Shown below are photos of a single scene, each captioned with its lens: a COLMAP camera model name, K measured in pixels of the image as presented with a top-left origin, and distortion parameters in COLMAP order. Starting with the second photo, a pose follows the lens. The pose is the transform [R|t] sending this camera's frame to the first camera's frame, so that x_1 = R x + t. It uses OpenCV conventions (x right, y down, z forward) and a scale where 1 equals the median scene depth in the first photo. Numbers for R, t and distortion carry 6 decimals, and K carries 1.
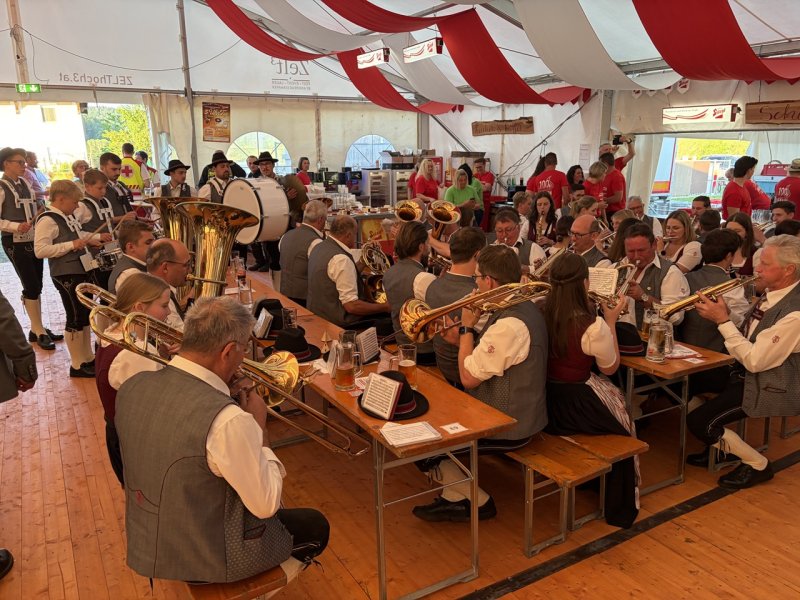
lens RADIAL K [[603.7, 0, 400.8], [0, 603.7, 304.9], [0, 0, 1]] dist [0.015327, -0.025413]
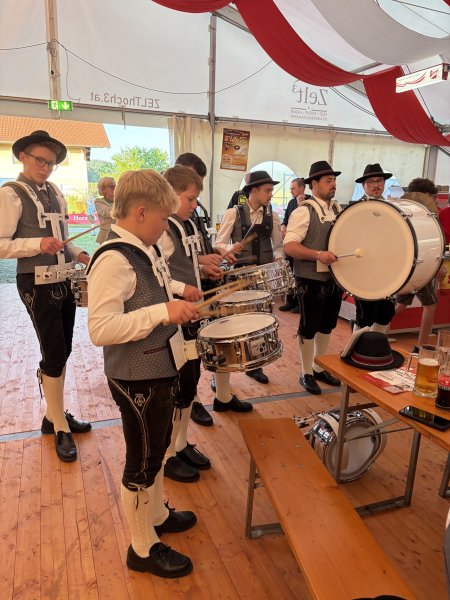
lens RADIAL K [[452.8, 0, 225.4], [0, 452.8, 296.4], [0, 0, 1]] dist [0.015327, -0.025413]
pose [[0.985175, 0.065825, -0.158421, -0.194777], [-0.071250, 0.997042, -0.028805, -0.047307], [0.156057, 0.039665, 0.986951, 0.299318]]
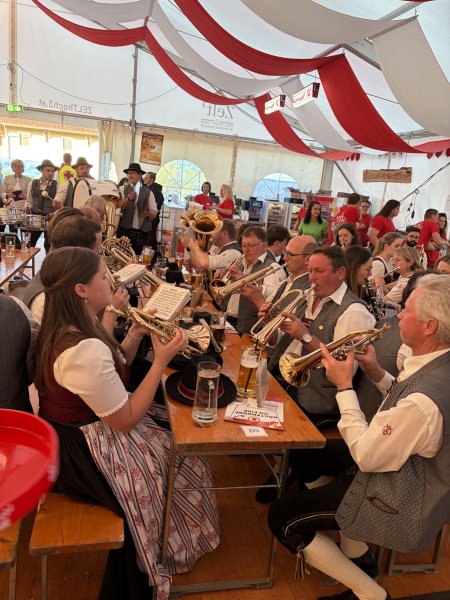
lens RADIAL K [[452.8, 0, 227.2], [0, 452.8, 305.7], [0, 0, 1]] dist [0.015327, -0.025413]
pose [[0.950979, 0.173312, -0.256128, 0.153491], [-0.177162, 0.984148, 0.008149, -0.012874], [0.253480, 0.037627, 0.966608, 0.133432]]
